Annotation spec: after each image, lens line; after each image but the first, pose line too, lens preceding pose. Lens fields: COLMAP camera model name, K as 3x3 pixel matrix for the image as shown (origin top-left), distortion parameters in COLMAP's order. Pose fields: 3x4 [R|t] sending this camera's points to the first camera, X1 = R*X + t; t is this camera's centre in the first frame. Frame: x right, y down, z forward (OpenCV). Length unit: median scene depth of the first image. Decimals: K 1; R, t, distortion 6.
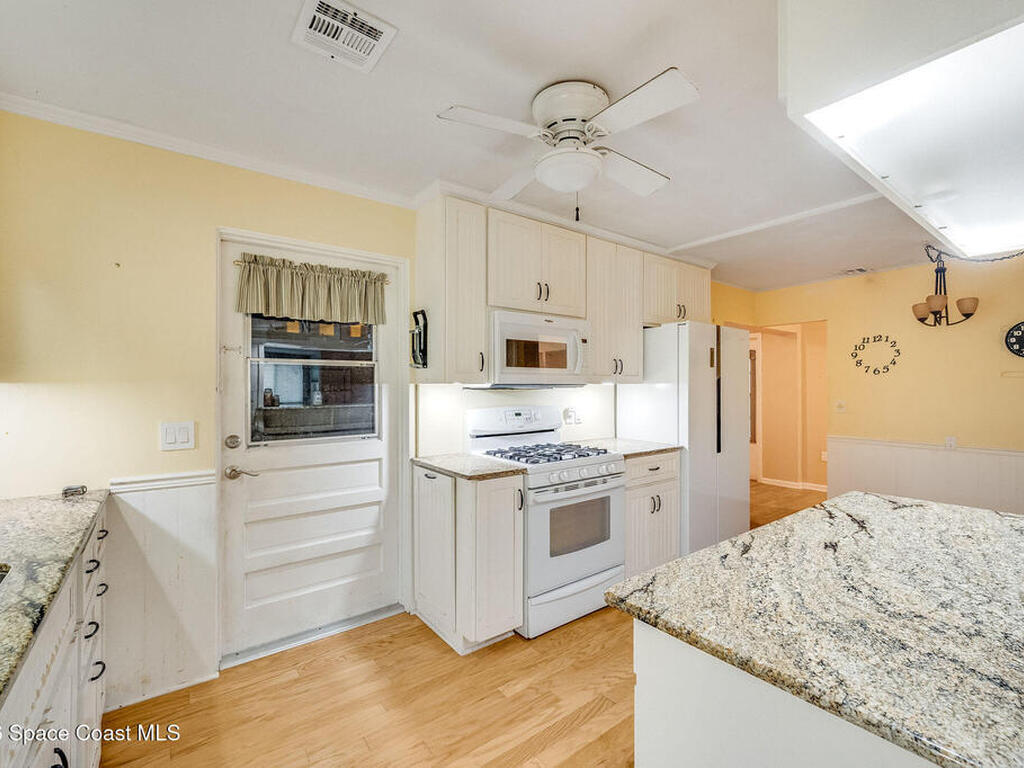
lens RADIAL K [[458.3, 0, 512.0], [0, 458.3, 384.0], [0, 0, 1]] dist [-0.001928, -0.000641]
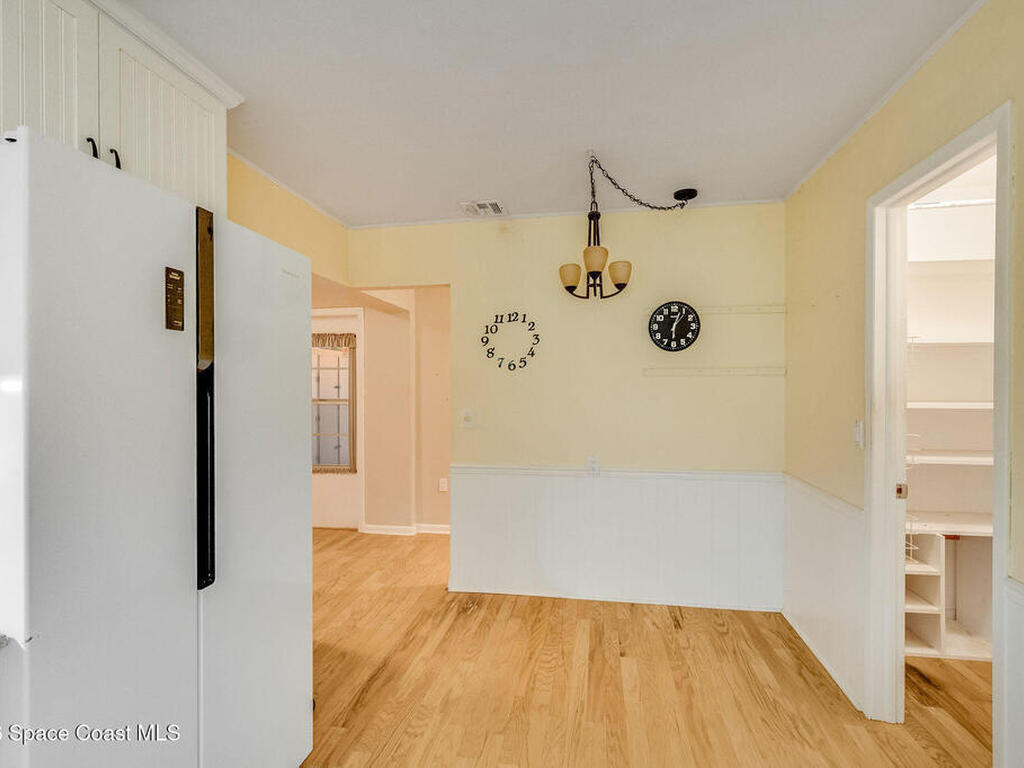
lens RADIAL K [[458.3, 0, 512.0], [0, 458.3, 384.0], [0, 0, 1]] dist [-0.001928, -0.000641]
pose [[0.716421, 0.001682, 0.697666, 0.364060], [0.000593, 0.999995, -0.003020, 0.001527], [-0.697668, 0.002577, 0.716417, 0.577143]]
